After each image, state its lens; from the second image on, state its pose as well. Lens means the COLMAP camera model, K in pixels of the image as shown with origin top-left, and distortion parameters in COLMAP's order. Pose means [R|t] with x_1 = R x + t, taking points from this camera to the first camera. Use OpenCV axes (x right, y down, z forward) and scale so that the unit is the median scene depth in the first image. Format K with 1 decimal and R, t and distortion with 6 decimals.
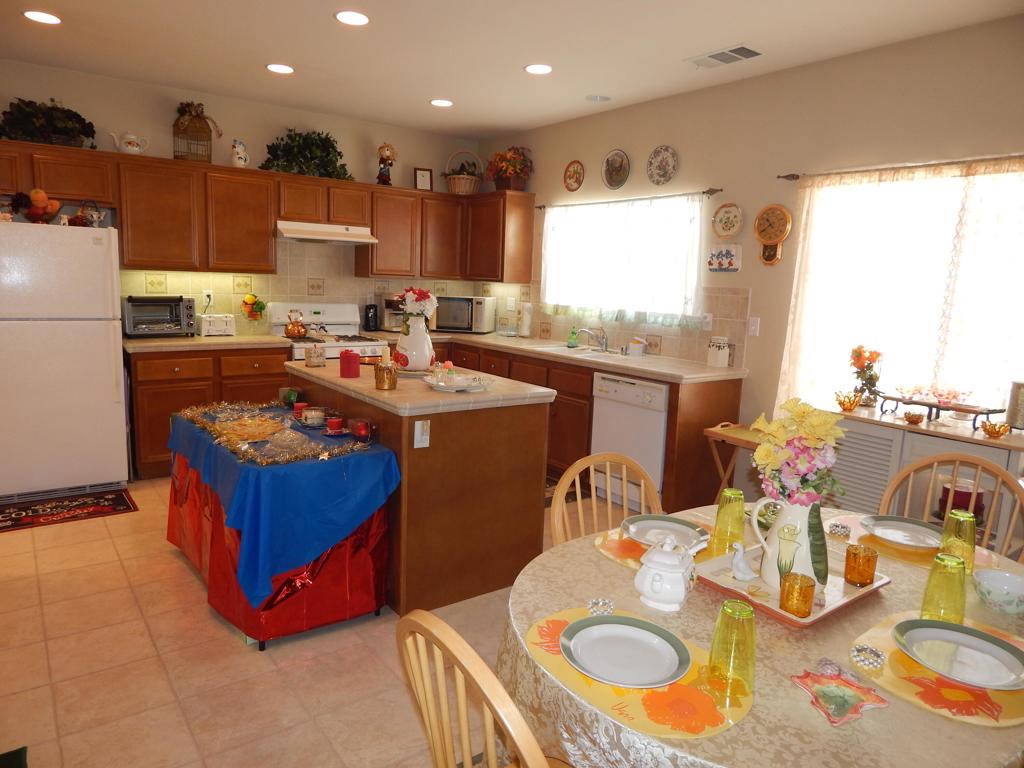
lens RADIAL K [[678.5, 0, 528.0], [0, 678.5, 379.0], [0, 0, 1]] dist [0.005421, -0.010584]
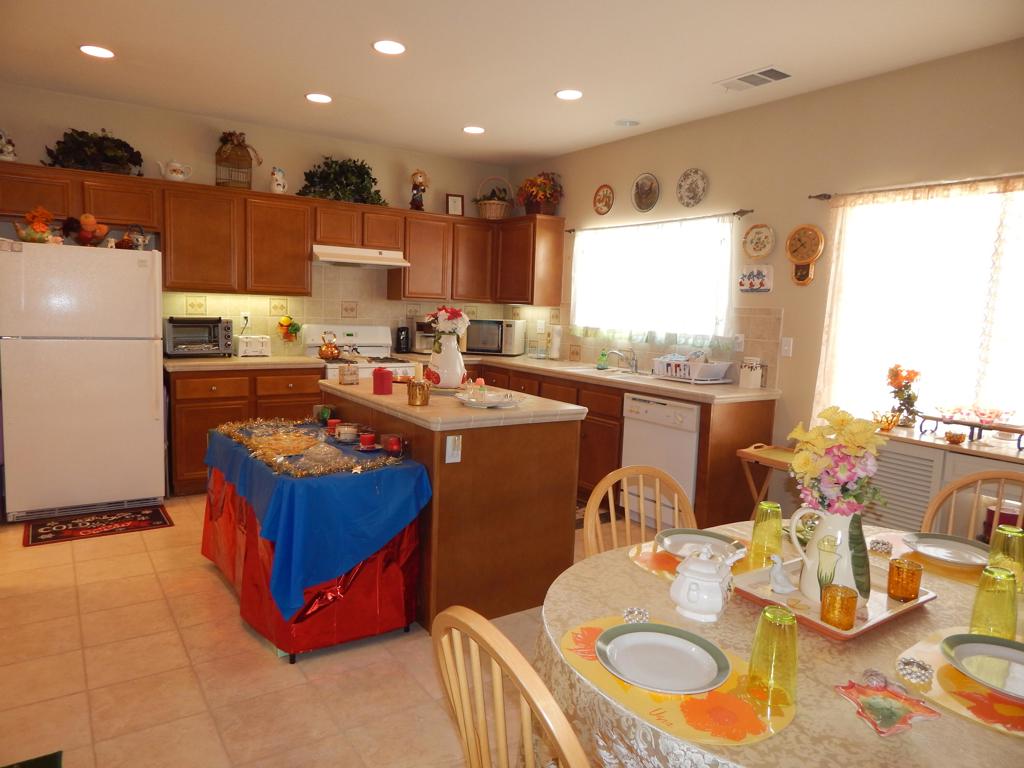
lens RADIAL K [[678.5, 0, 527.8], [0, 678.5, 377.4], [0, 0, 1]] dist [0.005421, -0.010584]
pose [[0.999146, 0.002516, -0.041236, -0.003689], [-0.004325, 0.999030, -0.043833, 0.013095], [0.041086, 0.043974, 0.998188, -0.001302]]
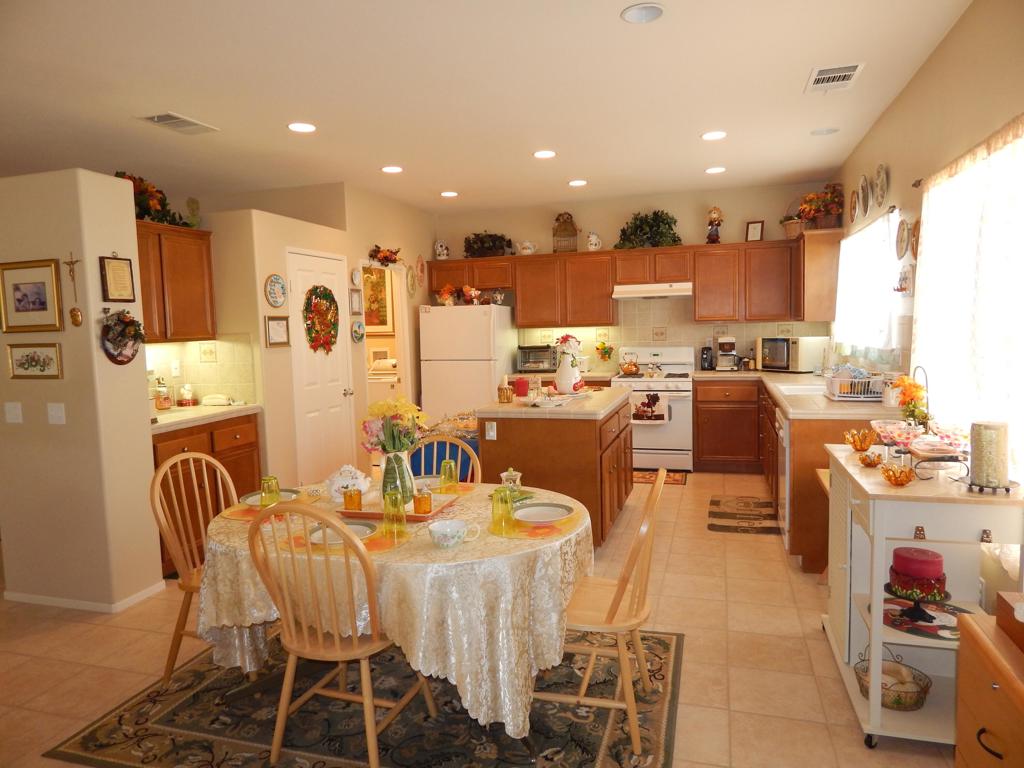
lens RADIAL K [[678.5, 0, 521.4], [0, 678.5, 384.0], [0, 0, 1]] dist [0.005421, -0.010584]
pose [[0.583721, 0.016286, -0.811791, 0.768554], [-0.069281, 0.997152, -0.029812, 0.013026], [0.808993, 0.073644, 0.583187, 0.116643]]
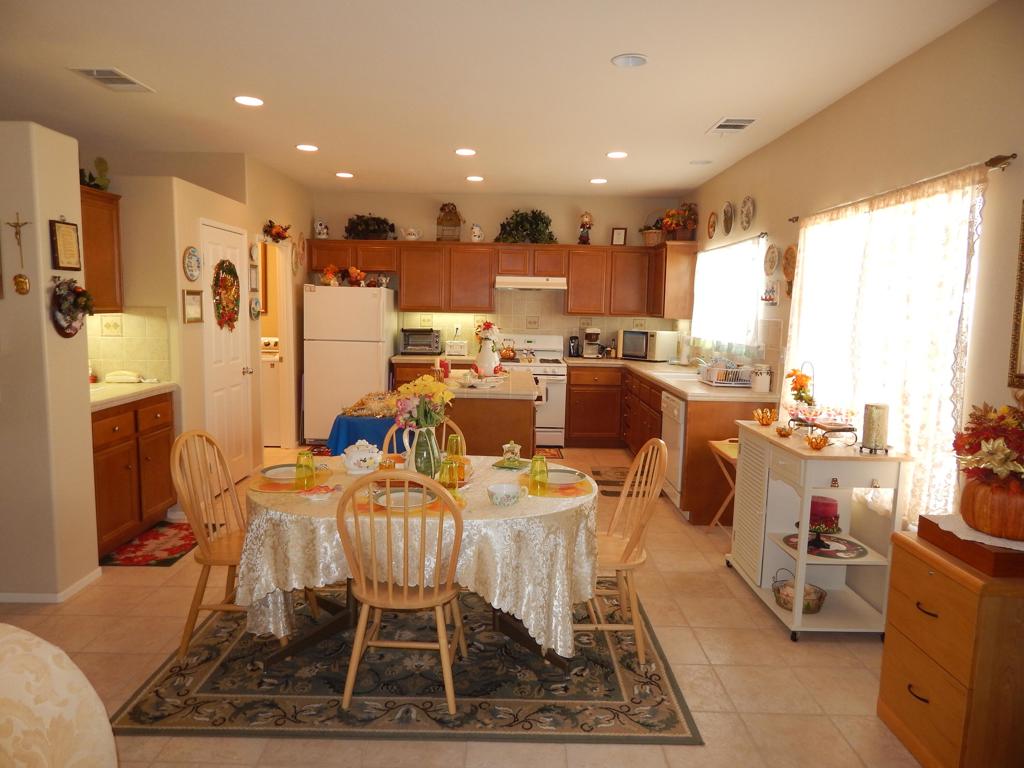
lens RADIAL K [[678.5, 0, 522.8], [0, 678.5, 381.5], [0, 0, 1]] dist [0.005421, -0.010584]
pose [[0.801223, 0.045655, -0.596622, 0.682402], [-0.079053, 0.996421, -0.029914, 0.032015], [0.593121, 0.071133, 0.801965, -0.123282]]
